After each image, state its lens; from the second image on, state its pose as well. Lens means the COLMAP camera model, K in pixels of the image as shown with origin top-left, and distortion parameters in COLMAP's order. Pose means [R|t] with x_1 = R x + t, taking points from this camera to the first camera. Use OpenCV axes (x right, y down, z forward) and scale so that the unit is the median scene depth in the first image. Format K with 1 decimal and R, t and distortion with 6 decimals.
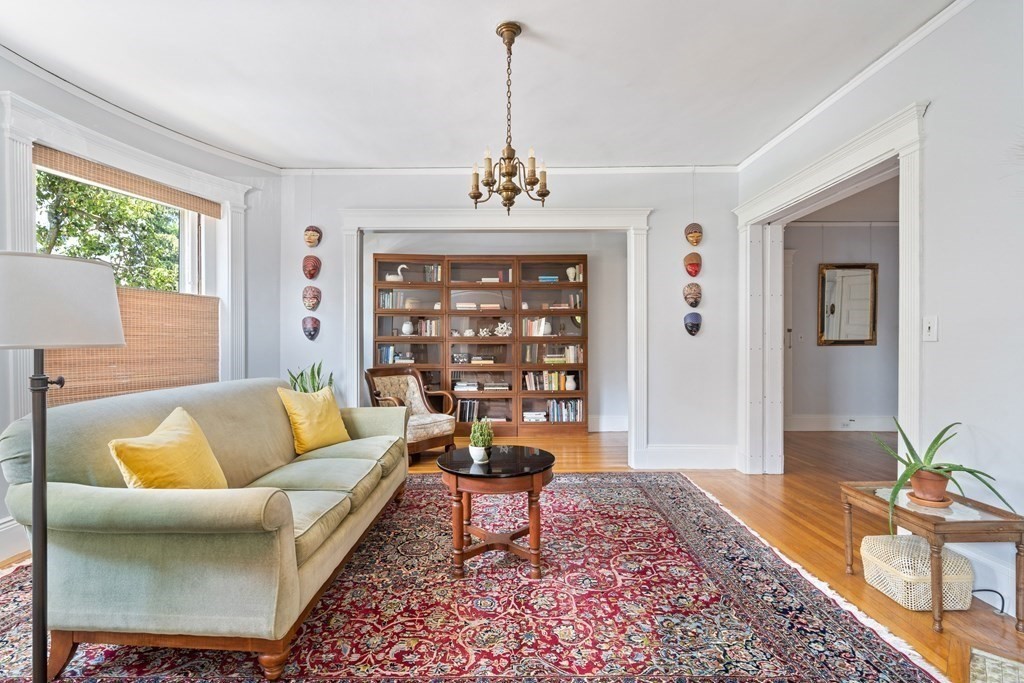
lens RADIAL K [[477.9, 0, 507.6], [0, 477.9, 343.8], [0, 0, 1]] dist [-0.002695, -0.000151]
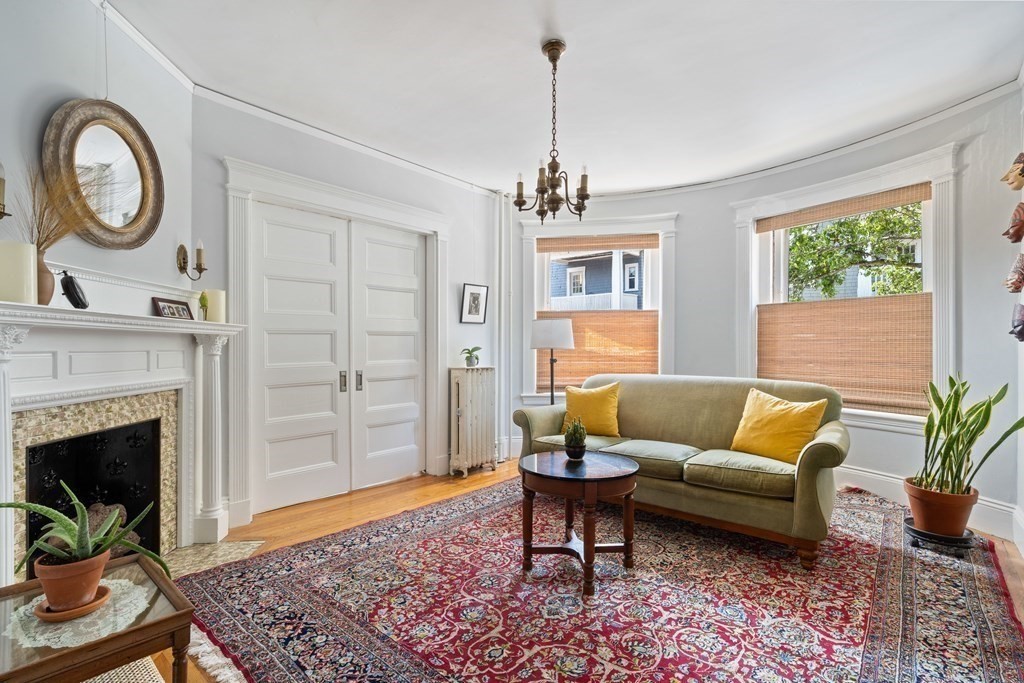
lens RADIAL K [[488.0, 0, 507.5], [0, 488.0, 344.1], [0, 0, 1]] dist [-0.001018, -0.000171]
pose [[-0.661579, -0.000113, -0.749876, 0.899438], [0.002977, 0.999992, -0.002777, -0.008140], [0.749870, -0.004069, -0.661573, 1.680094]]
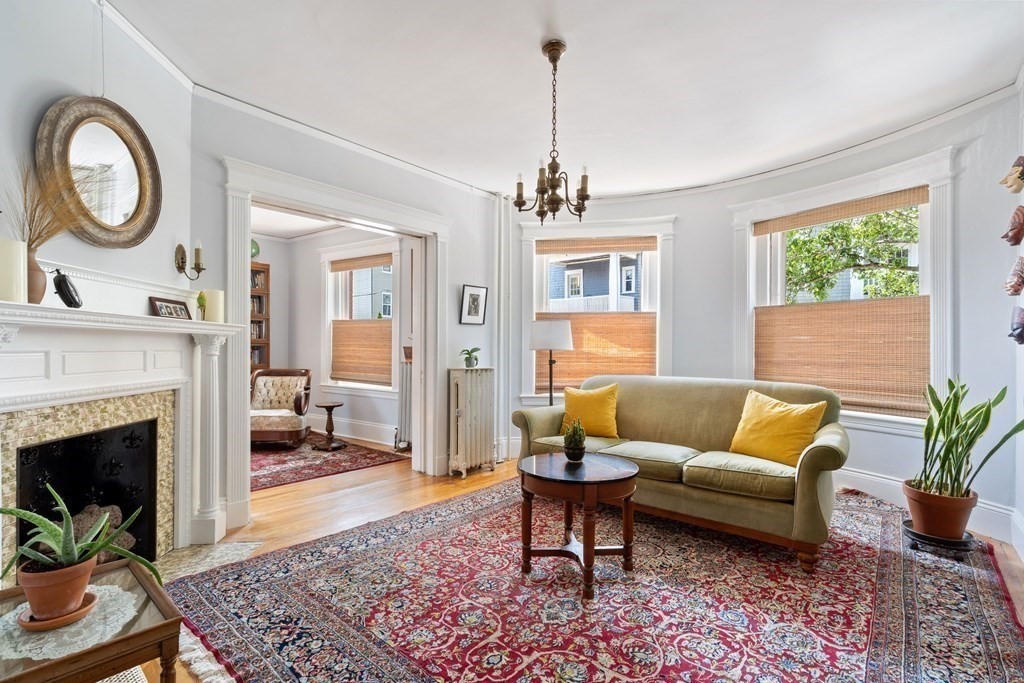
lens RADIAL K [[477.9, 0, 507.6], [0, 477.9, 343.8], [0, 0, 1]] dist [-0.002695, -0.000151]
pose [[-0.659175, -0.004489, -0.751977, 0.879191], [-0.000343, 0.999984, -0.005668, -0.008298], [0.751990, -0.003478, -0.659166, 1.659893]]
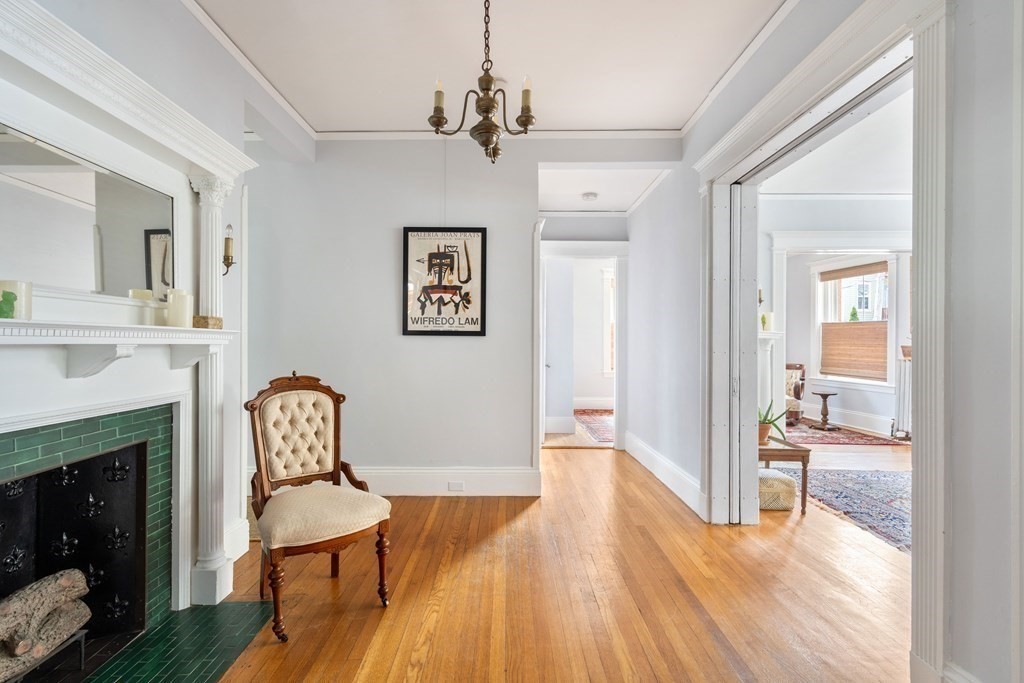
lens RADIAL K [[491.4, 0, 505.6], [0, 491.4, 344.0], [0, 0, 1]] dist [0.001882, 0.000335]
pose [[-0.999785, -0.001666, 0.020669, 1.572160], [-0.001710, 0.999996, -0.002105, -0.008055], [-0.020665, -0.002140, -0.999784, 2.479184]]
